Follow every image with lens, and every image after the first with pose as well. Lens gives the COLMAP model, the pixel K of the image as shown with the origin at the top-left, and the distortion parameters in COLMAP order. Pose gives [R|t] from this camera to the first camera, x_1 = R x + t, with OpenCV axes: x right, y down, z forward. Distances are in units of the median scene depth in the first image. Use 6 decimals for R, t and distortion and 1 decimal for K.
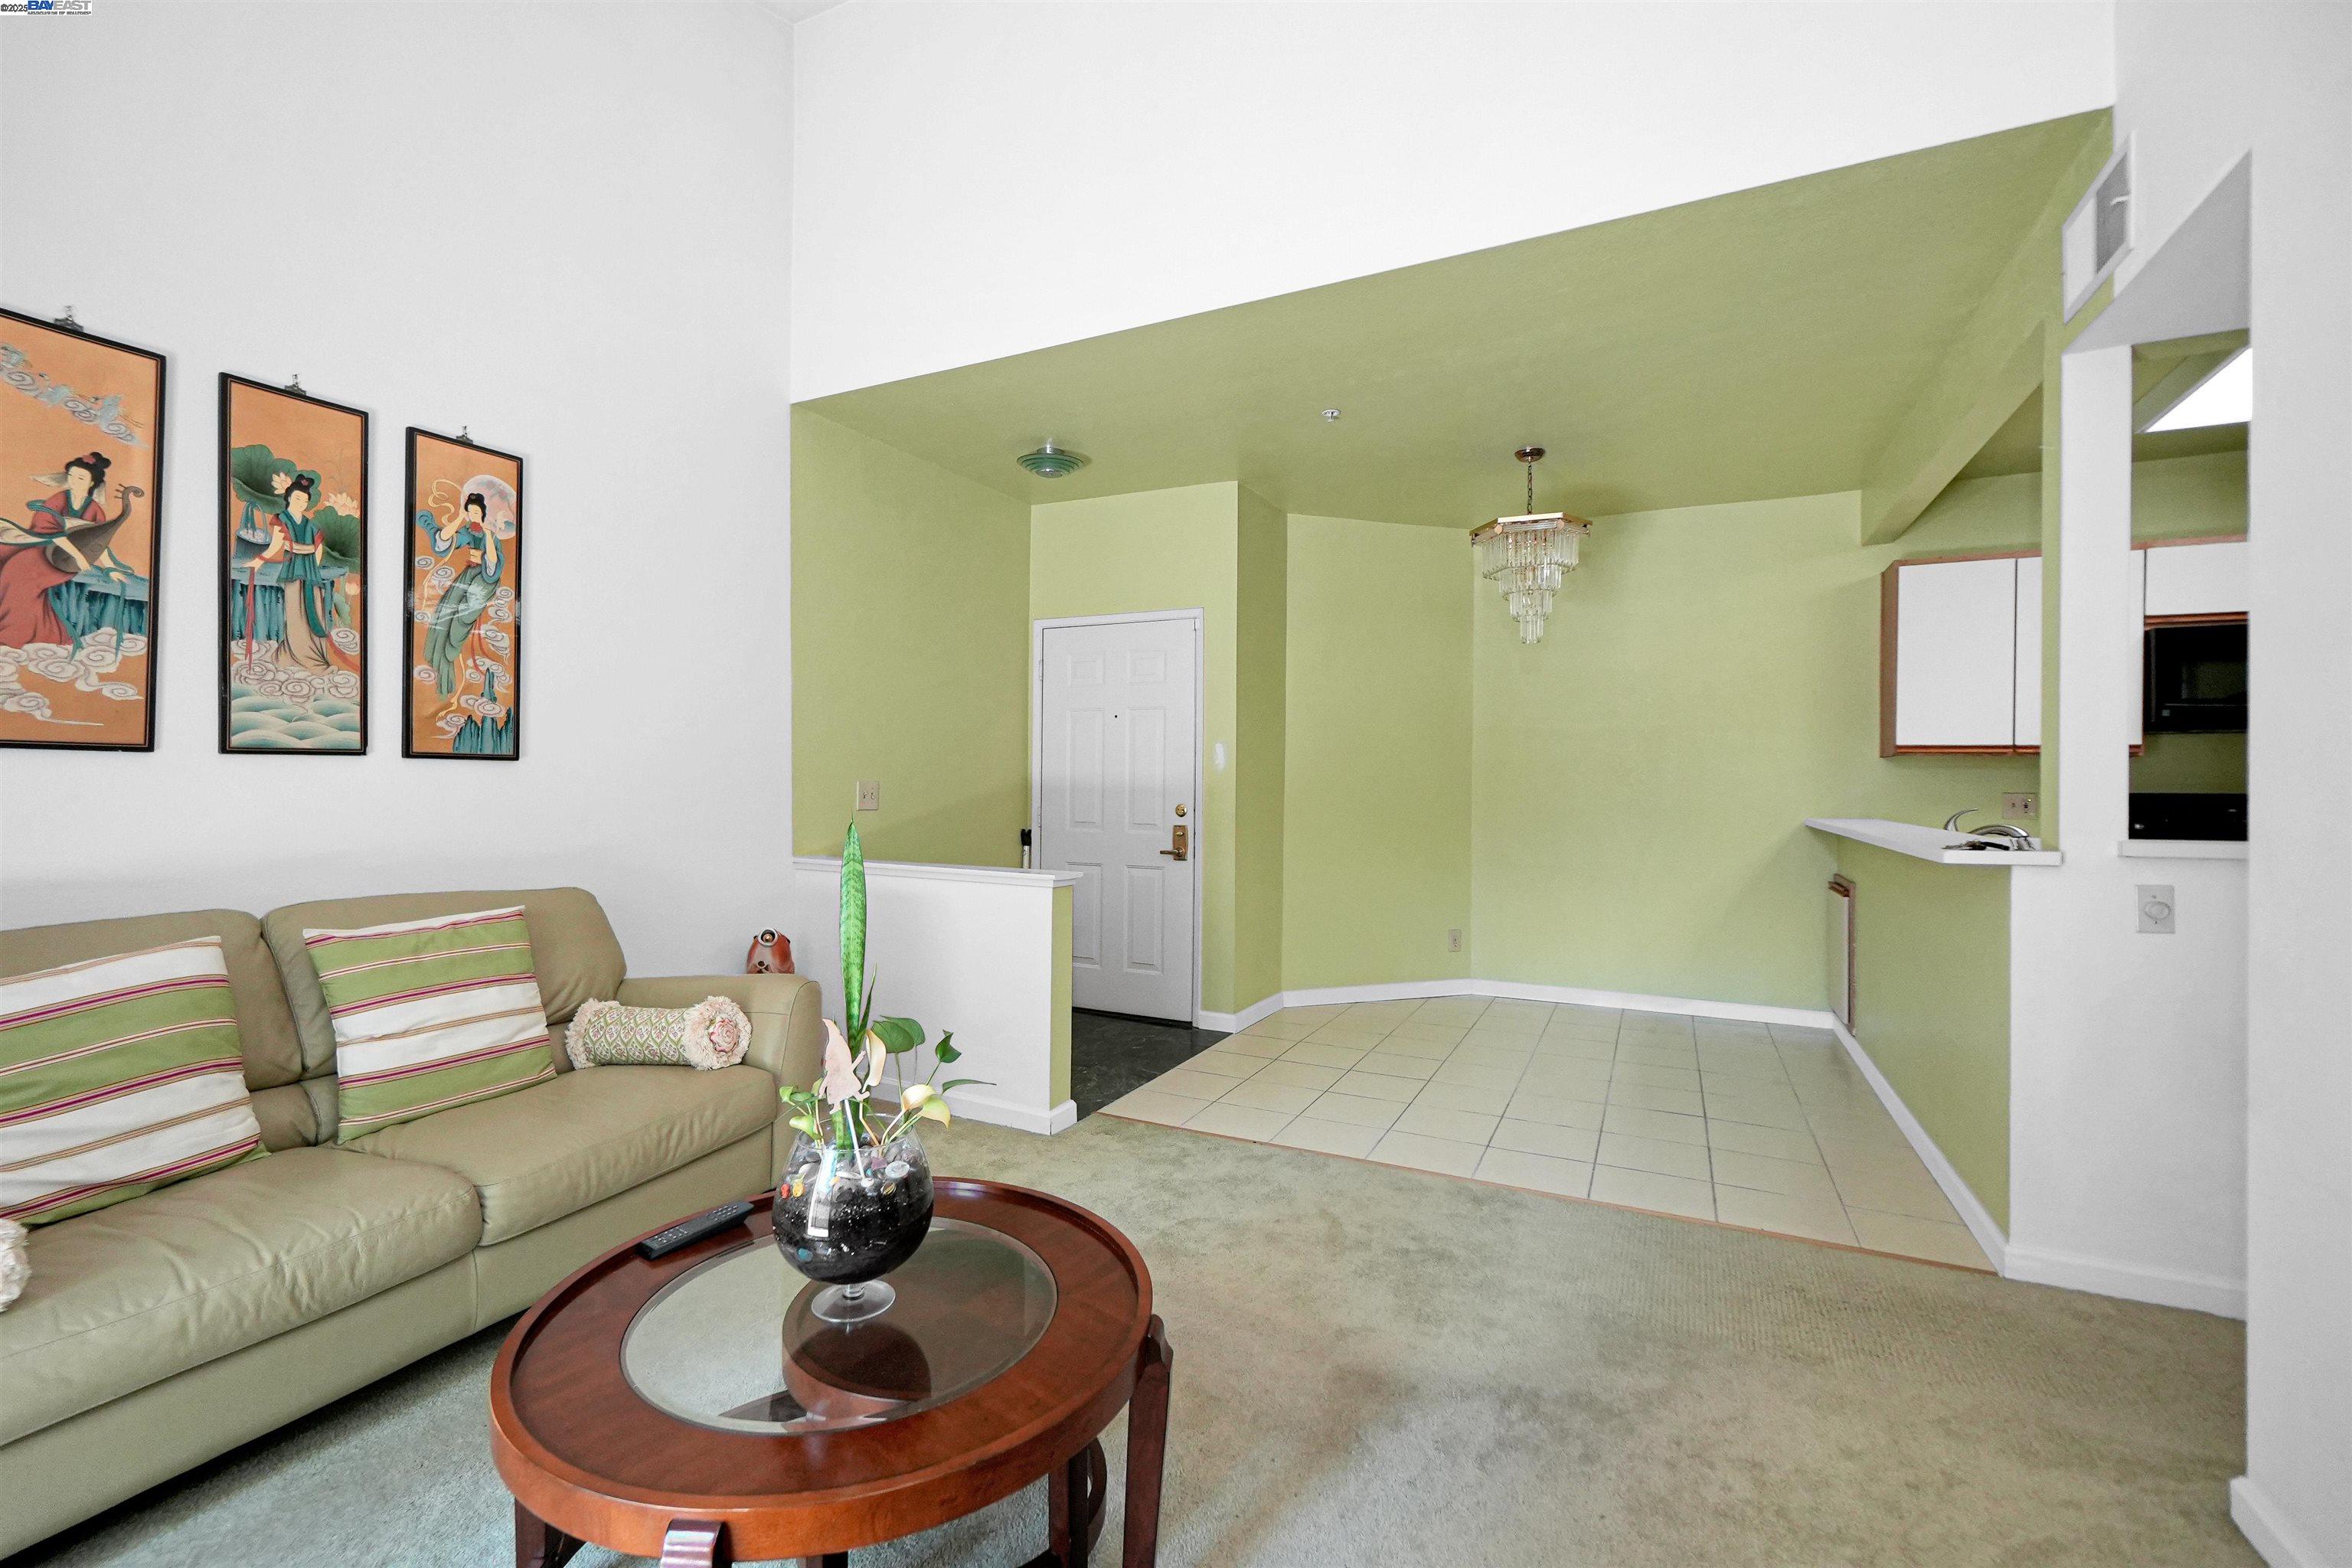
lens RADIAL K [[1014.9, 0, 1161.7], [0, 1014.9, 787.5], [0, 0, 1]] dist [-0.000163, 0.001651]
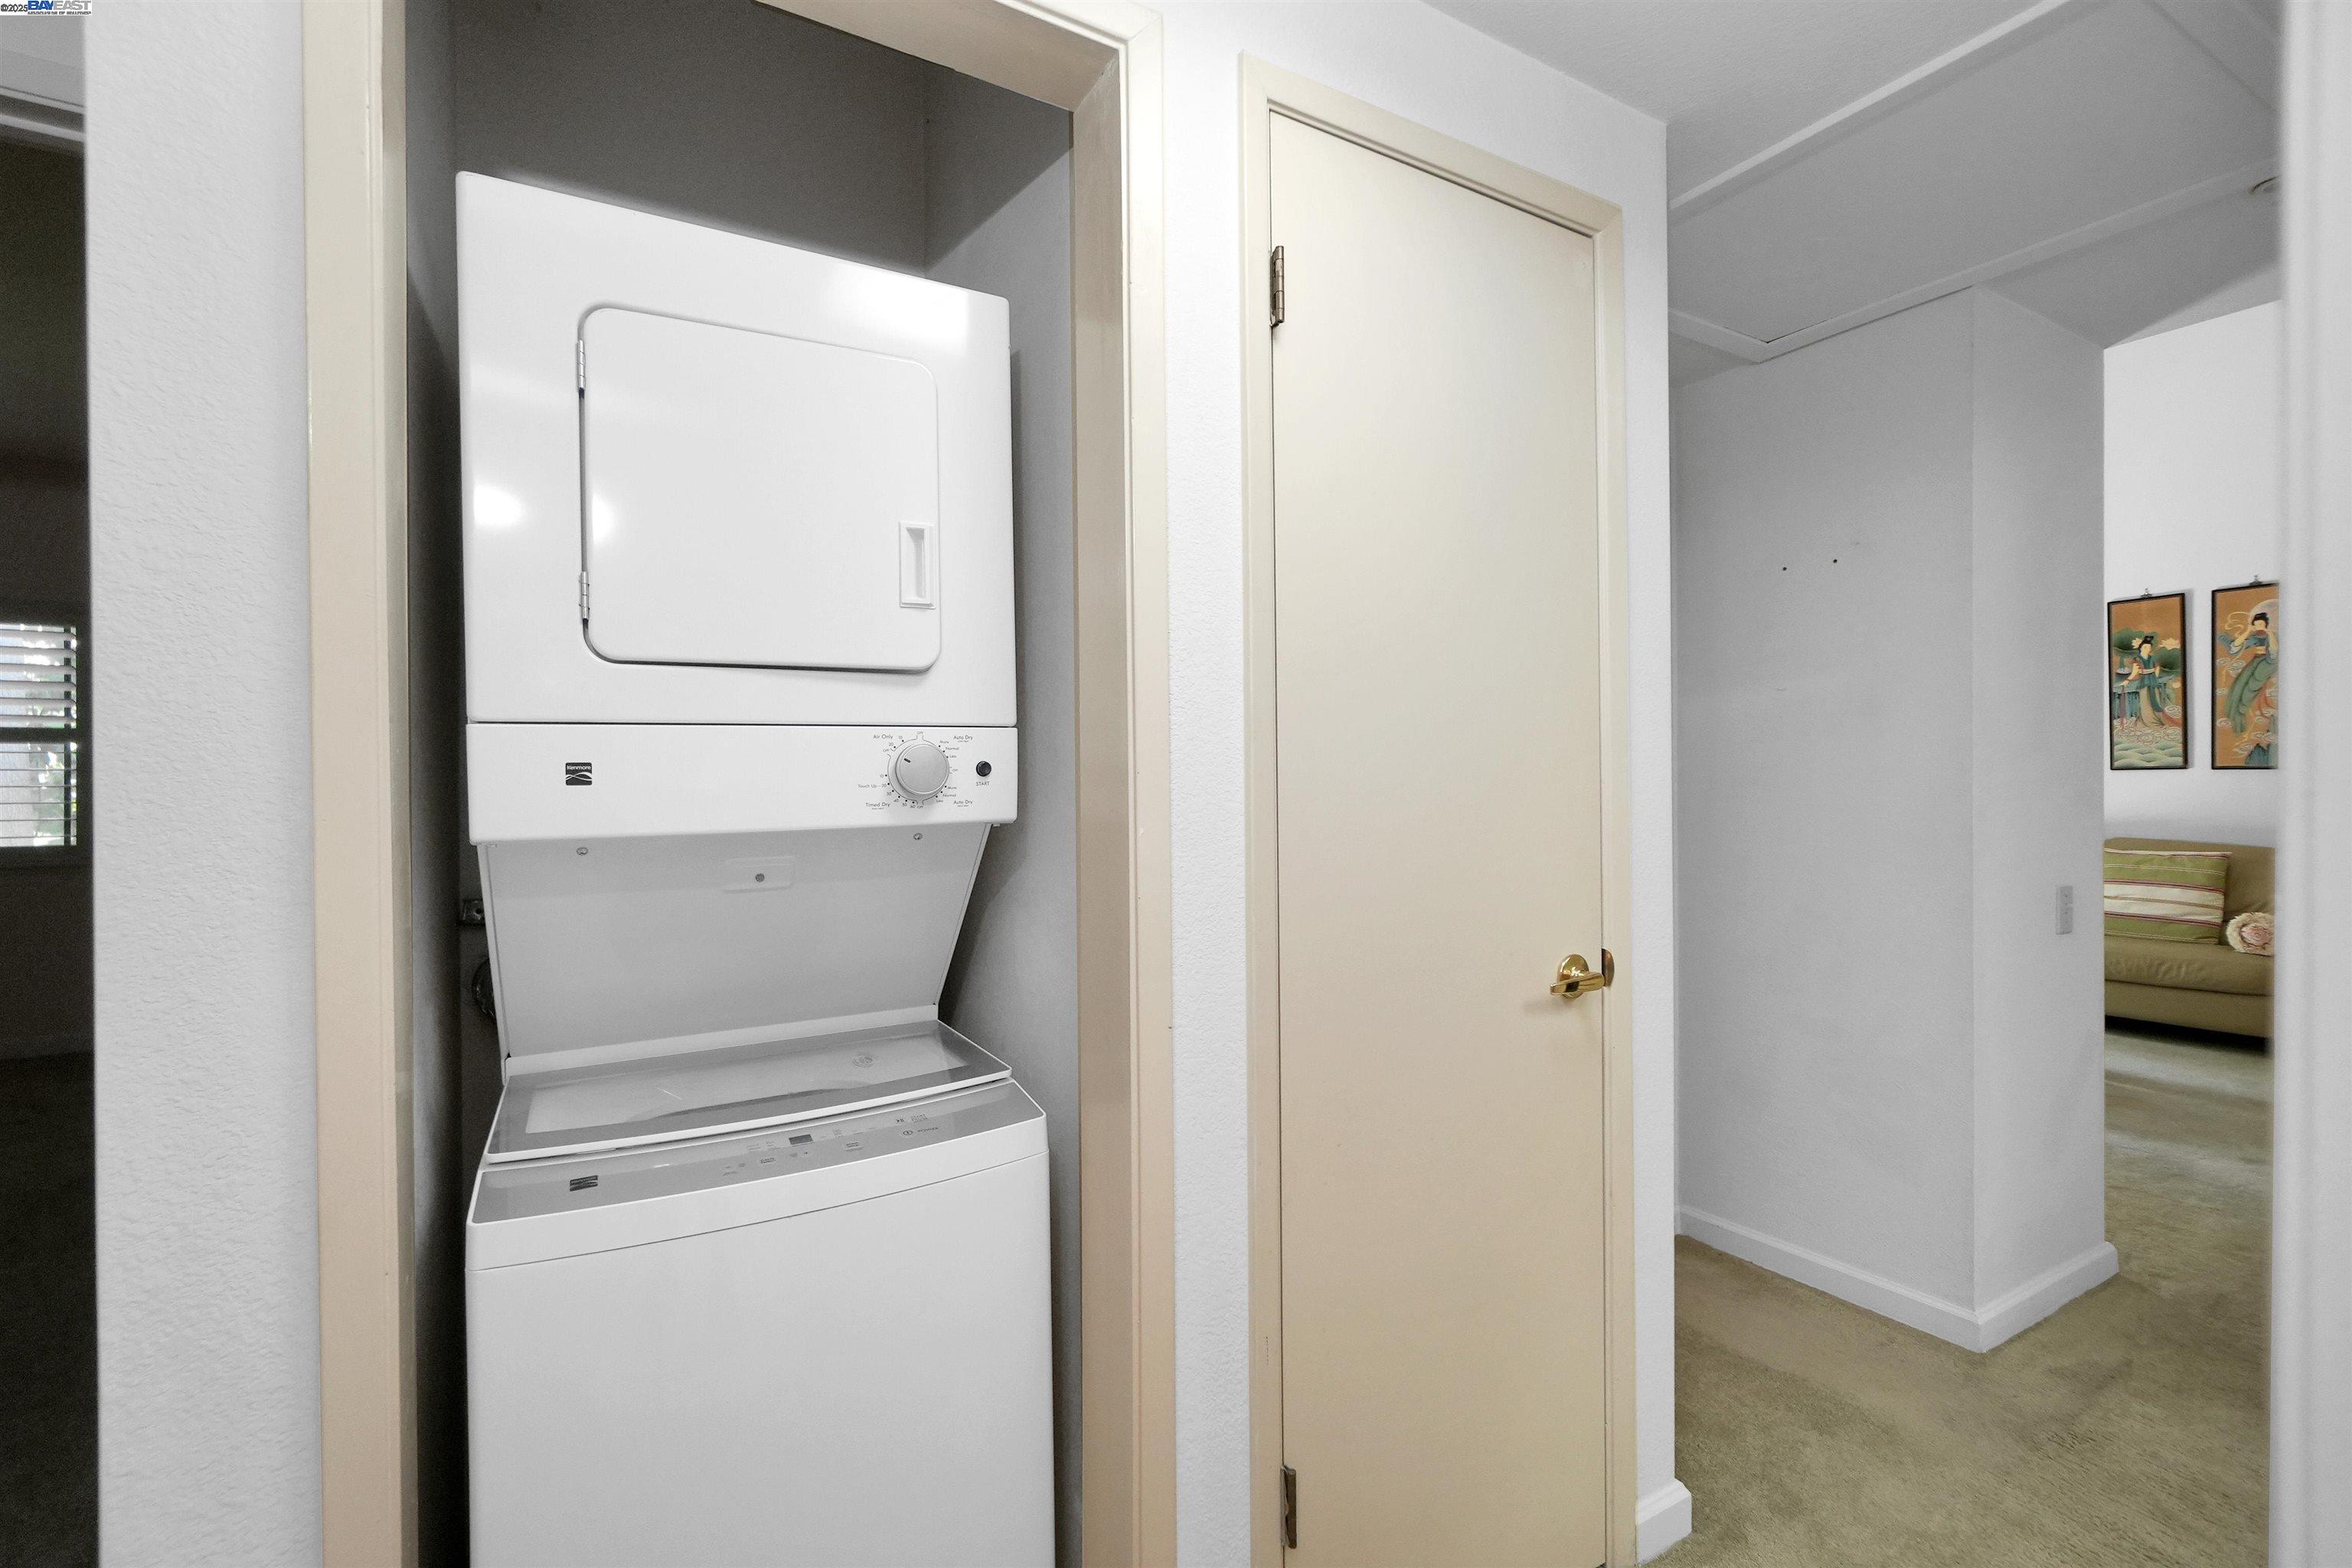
lens RADIAL K [[1014.9, 0, 1169.0], [0, 1014.9, 775.6], [0, 0, 1]] dist [-0.000163, 0.001651]
pose [[-0.528953, -0.012888, -0.848553, 1.816173], [-0.007817, 0.999916, -0.010315, 0.015677], [0.848615, 0.001177, -0.529010, 0.363831]]
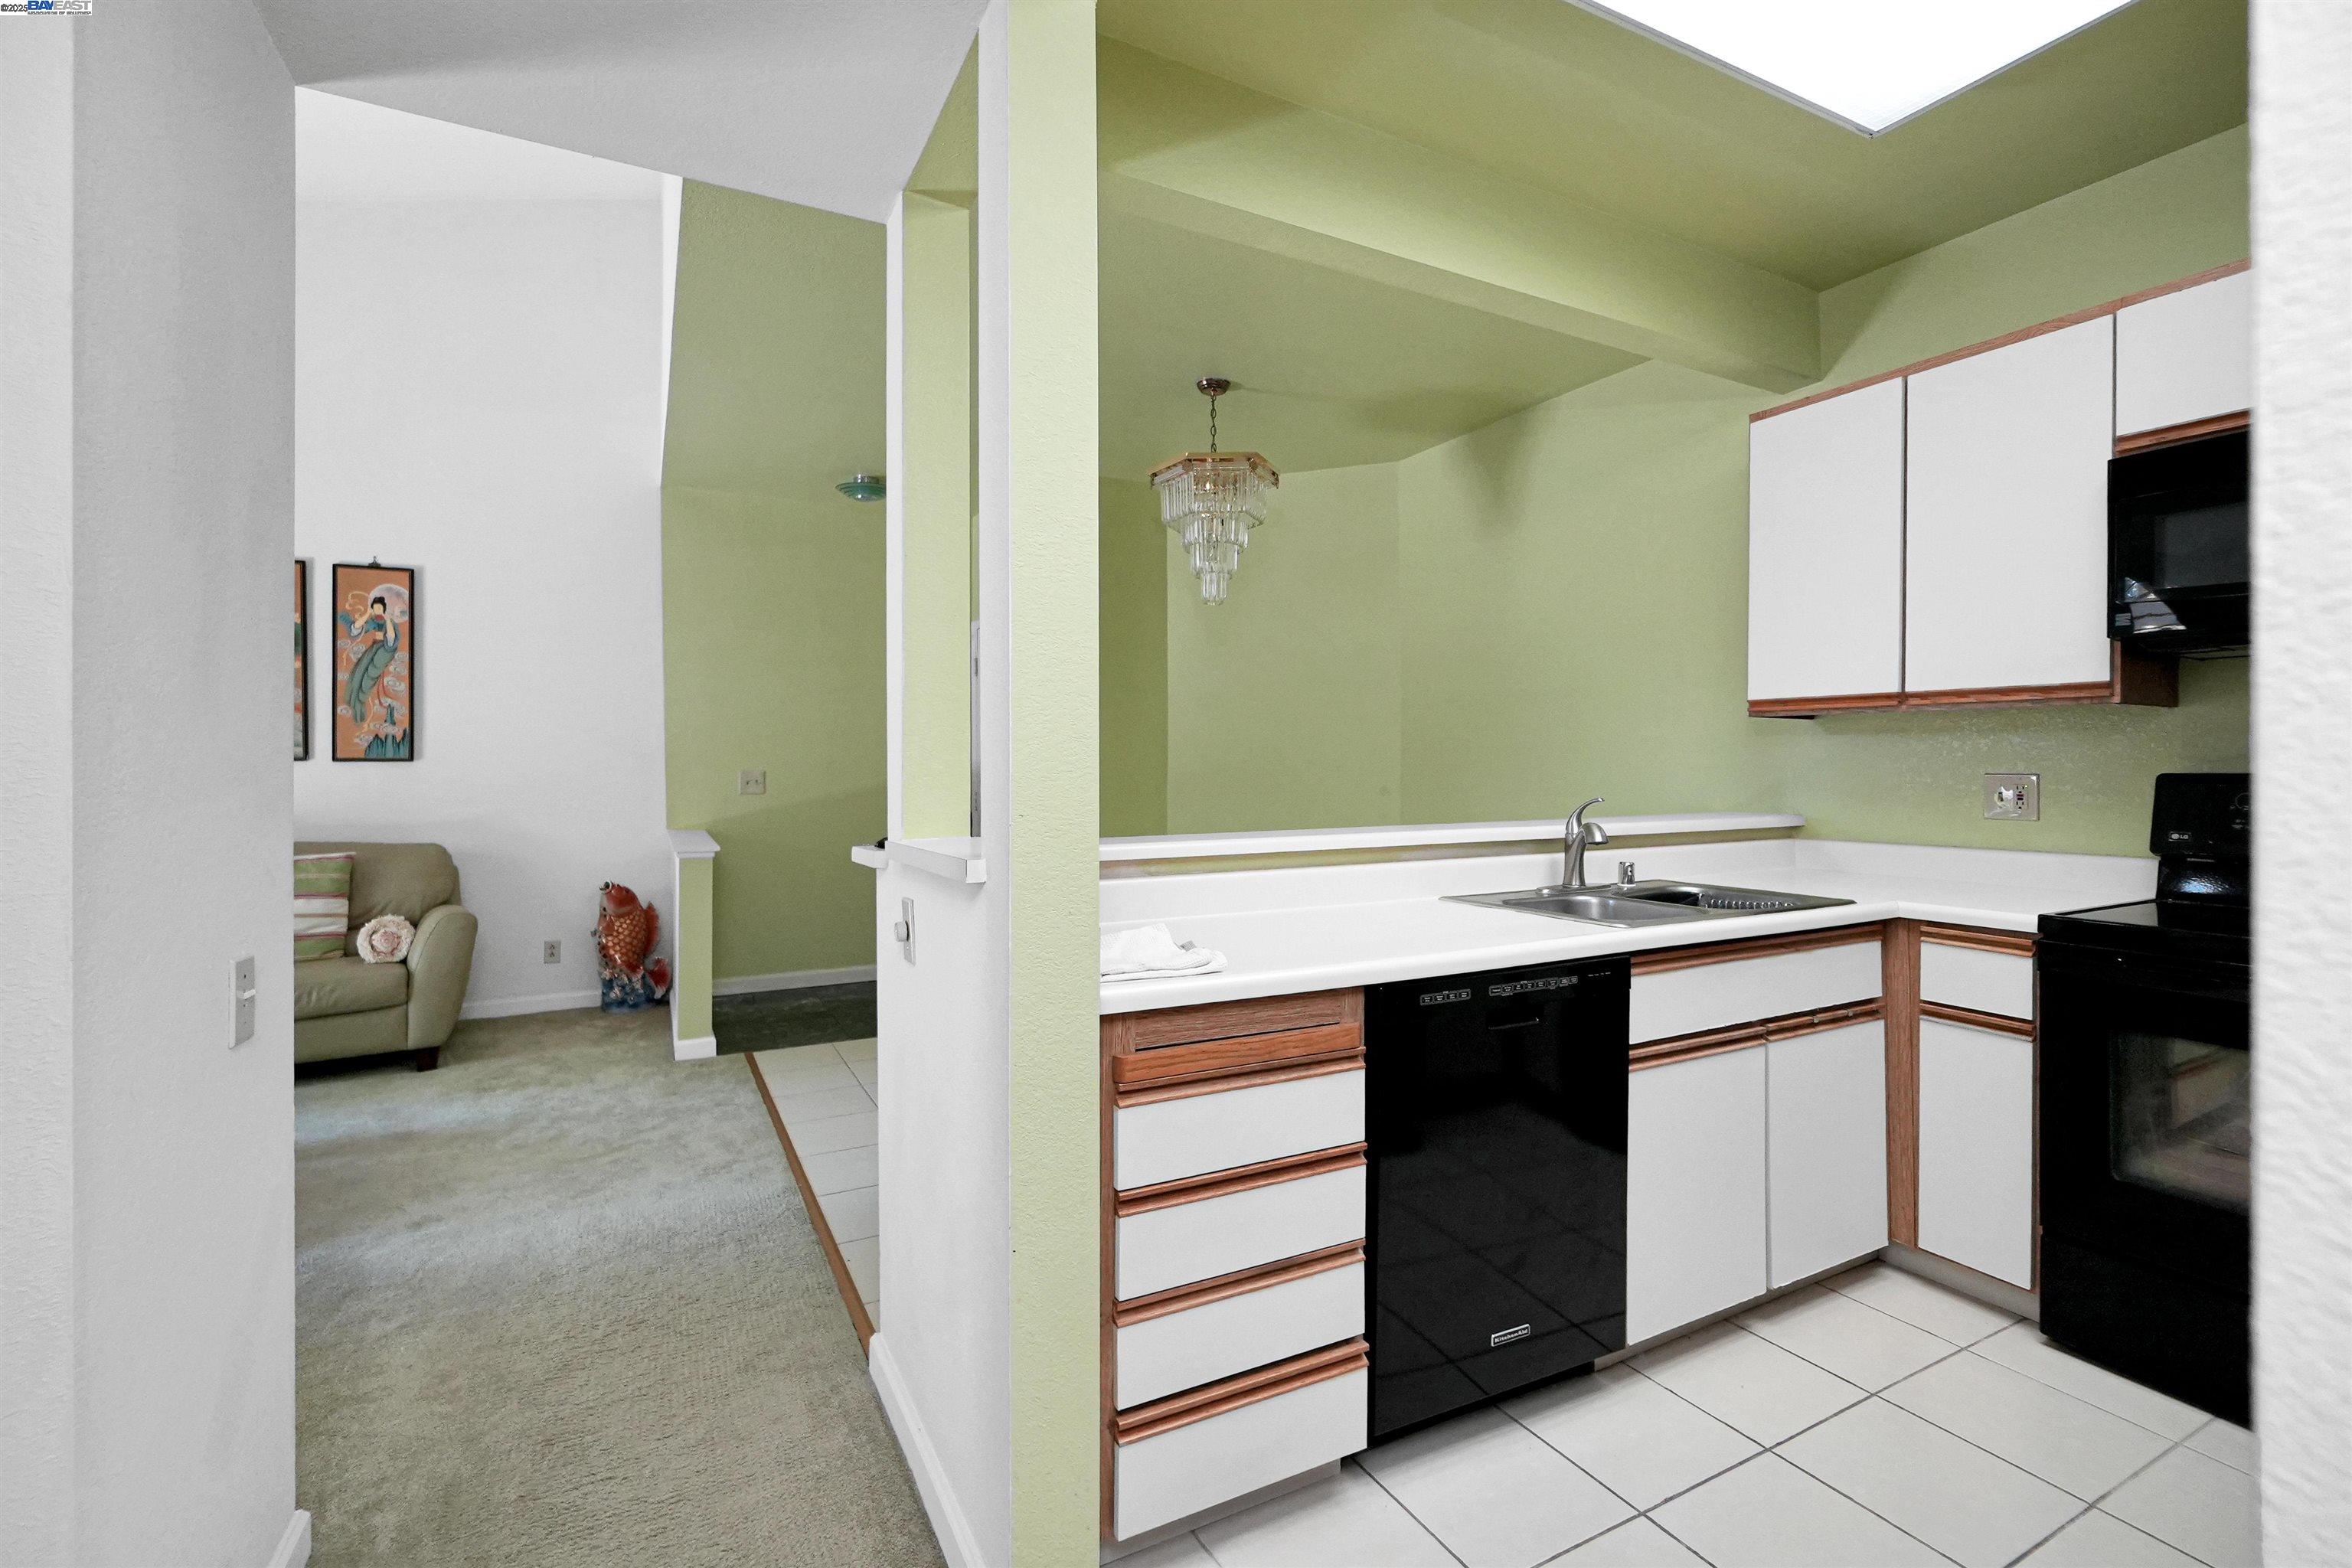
lens RADIAL K [[1014.9, 0, 1158.4], [0, 1014.9, 766.4], [0, 0, 1]] dist [-0.000163, 0.001651]
pose [[0.820304, -0.012768, -0.571785, 1.318956], [0.008140, 0.999910, -0.010651, 0.007967], [0.571870, 0.004083, 0.820334, 0.401084]]
